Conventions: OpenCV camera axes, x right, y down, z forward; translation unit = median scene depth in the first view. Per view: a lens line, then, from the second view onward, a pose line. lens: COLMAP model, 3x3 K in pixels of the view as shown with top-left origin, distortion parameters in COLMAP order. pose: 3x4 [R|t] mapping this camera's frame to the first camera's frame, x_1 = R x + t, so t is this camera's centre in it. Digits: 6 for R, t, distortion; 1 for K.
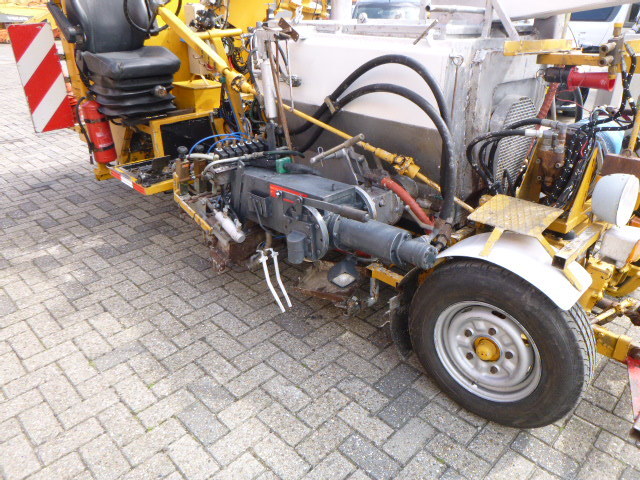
lens RADIAL K [[475.6, 0, 320.0], [0, 475.6, 240.0], [0, 0, 1]] dist [-0.044454, 0.005367]
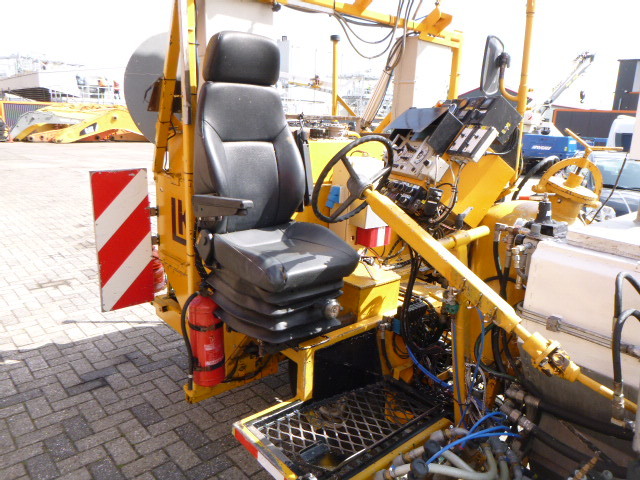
lens RADIAL K [[475.6, 0, 320.0], [0, 475.6, 240.0], [0, 0, 1]] dist [-0.044454, 0.005367]
pose [[0.997257, 0.063722, -0.037664, -0.259815], [-0.070426, 0.973458, -0.217760, -0.204386], [0.022788, 0.219815, 0.975275, 0.287906]]
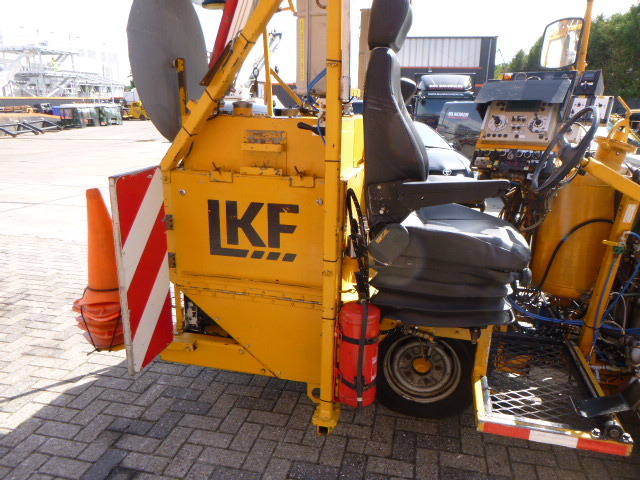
lens RADIAL K [[475.6, 0, 320.0], [0, 475.6, 240.0], [0, 0, 1]] dist [-0.044454, 0.005367]
pose [[0.841770, -0.125650, 0.525010, -0.690279], [0.222694, 0.966753, -0.125683, -0.263312], [-0.491763, 0.222713, 0.841765, 0.449613]]
